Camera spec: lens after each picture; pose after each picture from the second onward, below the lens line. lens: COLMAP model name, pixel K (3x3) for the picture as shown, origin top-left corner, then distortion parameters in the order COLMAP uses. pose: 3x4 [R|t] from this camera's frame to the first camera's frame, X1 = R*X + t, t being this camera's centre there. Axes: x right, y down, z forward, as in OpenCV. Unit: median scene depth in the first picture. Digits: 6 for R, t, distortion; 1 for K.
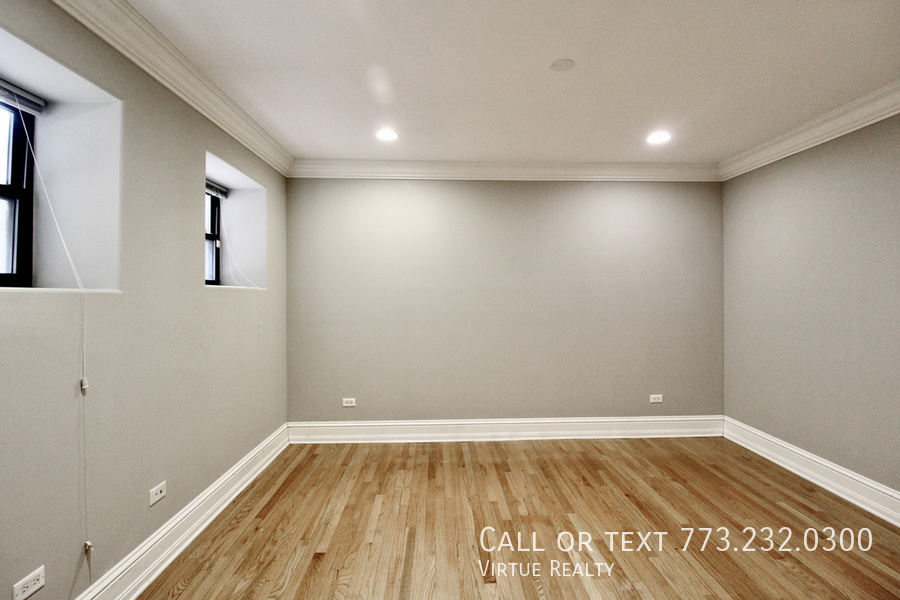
lens RADIAL K [[417.9, 0, 457.0], [0, 417.9, 290.2], [0, 0, 1]] dist [0.004184, -0.016574]
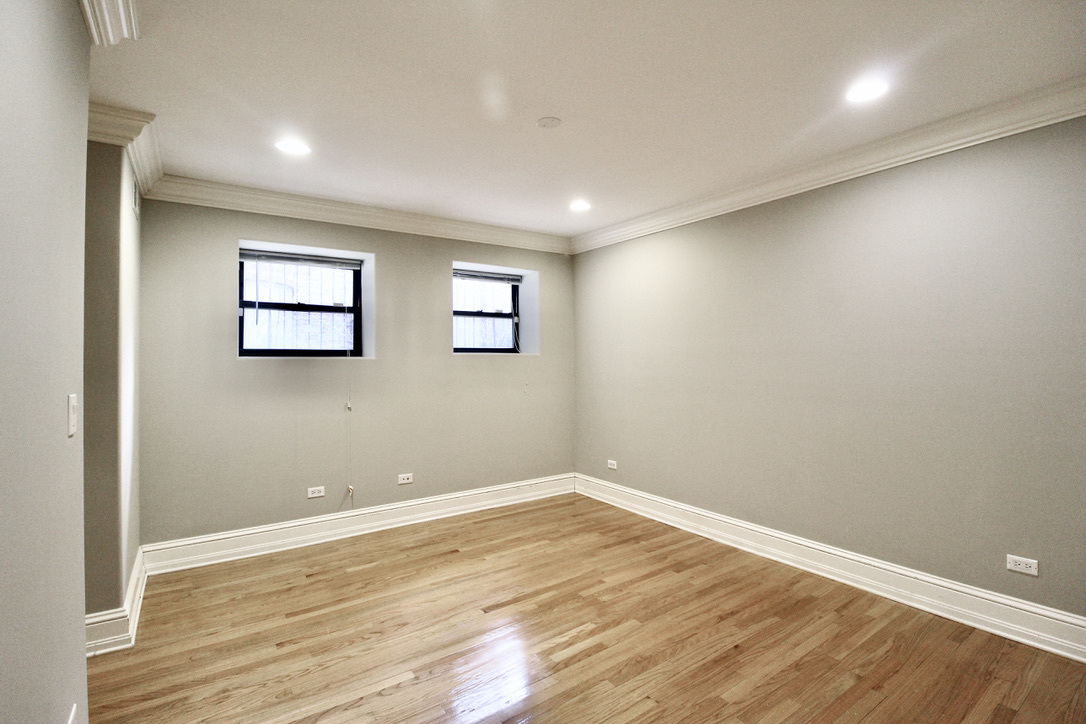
lens RADIAL K [[504.3, 0, 551.4], [0, 504.3, 350.1], [0, 0, 1]] dist [0.004184, -0.016574]
pose [[0.542103, -0.017017, -0.840140, 0.837640], [0.015359, 0.999829, -0.010340, 0.000020], [0.840172, -0.007298, 0.542272, 0.252546]]
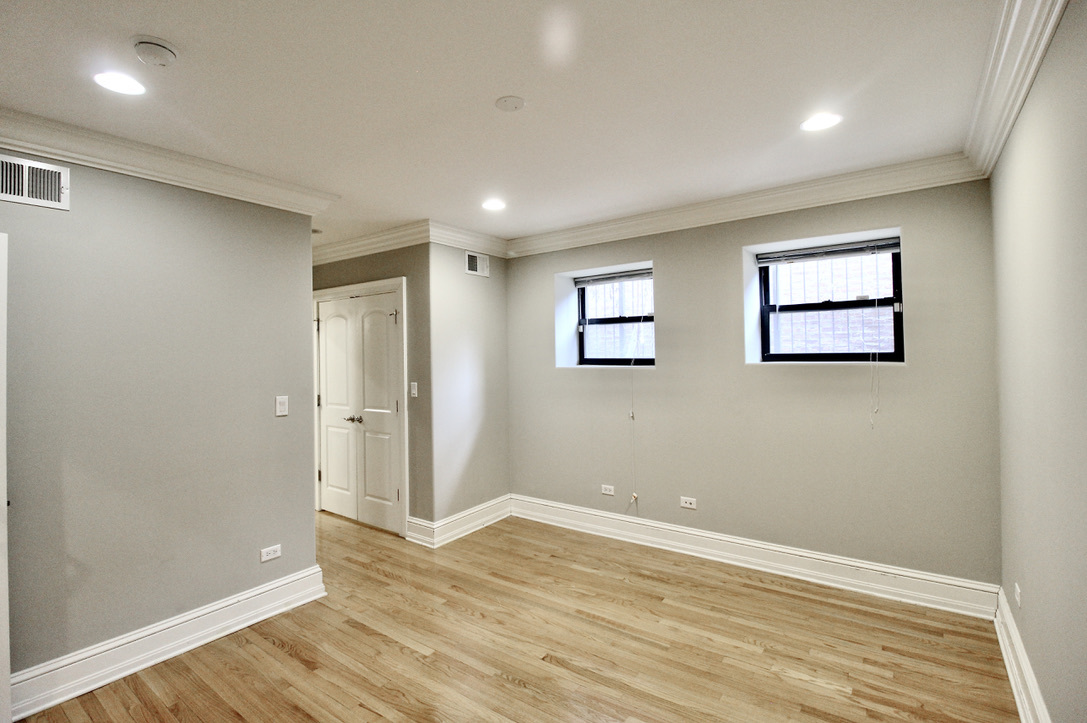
lens RADIAL K [[504.8, 0, 551.9], [0, 504.8, 349.6], [0, 0, 1]] dist [0.004184, -0.016574]
pose [[-0.614154, -0.012364, -0.789089, 0.653072], [0.015723, 0.999487, -0.027898, -0.013093], [0.789030, -0.029541, -0.613644, 1.113432]]
